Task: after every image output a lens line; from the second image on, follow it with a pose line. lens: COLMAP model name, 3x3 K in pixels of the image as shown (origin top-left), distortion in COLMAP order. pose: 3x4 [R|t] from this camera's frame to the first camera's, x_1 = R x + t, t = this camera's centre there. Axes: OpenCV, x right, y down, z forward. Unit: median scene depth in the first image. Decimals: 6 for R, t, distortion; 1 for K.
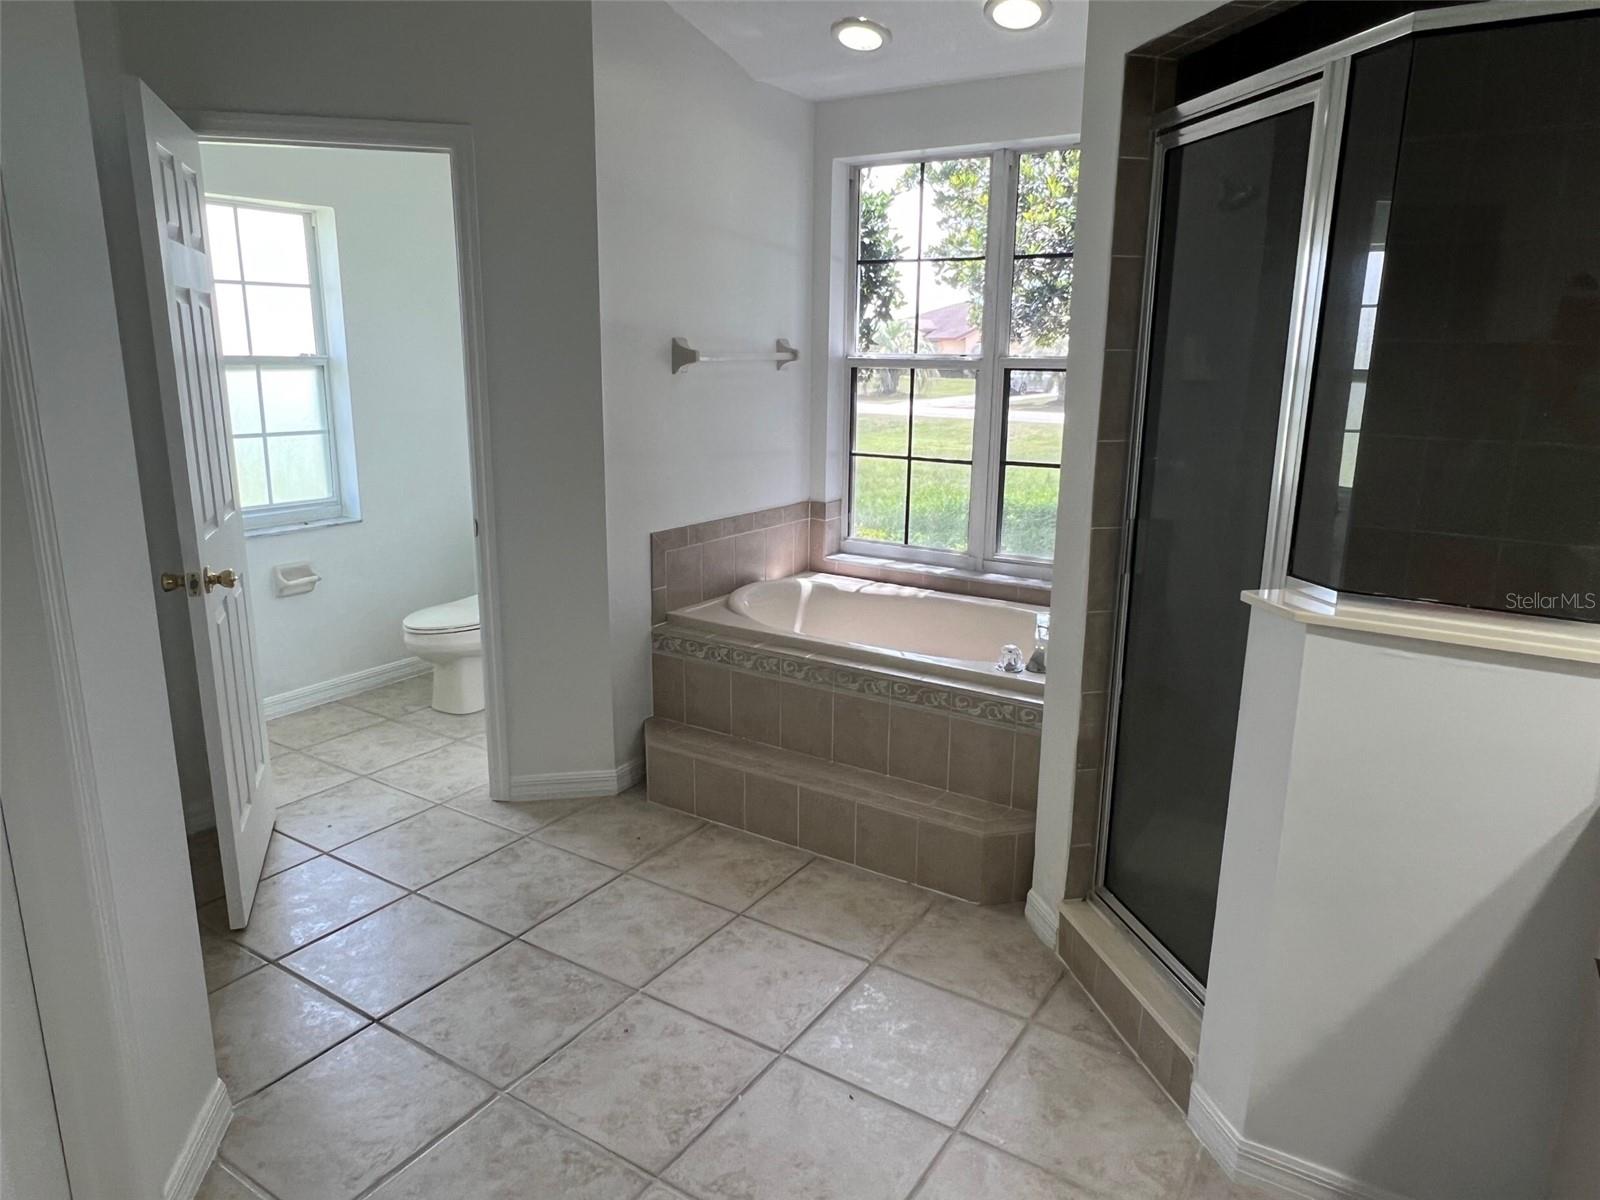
lens RADIAL K [[1036.4, 0, 800.5], [0, 1036.4, 590.8], [0, 0, 1]] dist [0.000388, -0.002978]
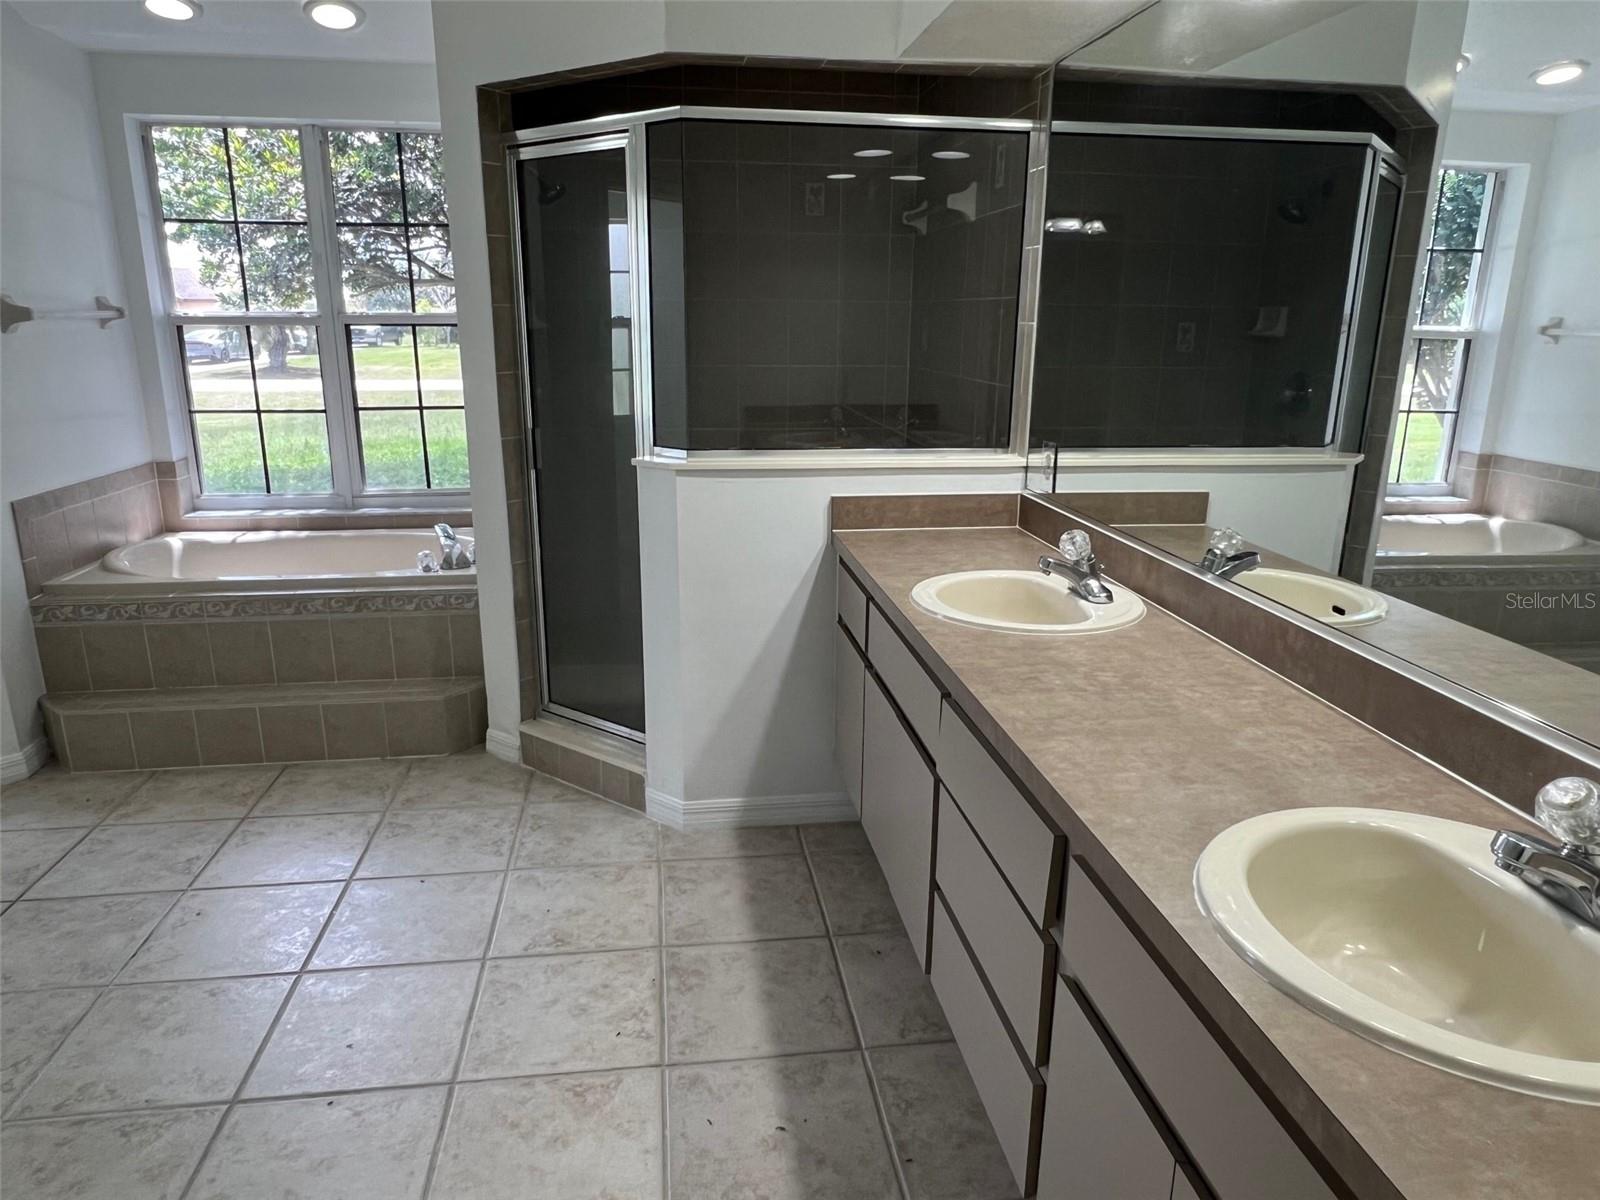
lens RADIAL K [[1036.4, 0, 800.5], [0, 1036.4, 590.8], [0, 0, 1]] dist [0.000388, -0.002978]
pose [[0.758072, -0.172955, 0.628819, -0.234611], [0.151176, 0.984533, 0.088543, 0.056986], [-0.634407, 0.027941, 0.772494, -0.216873]]
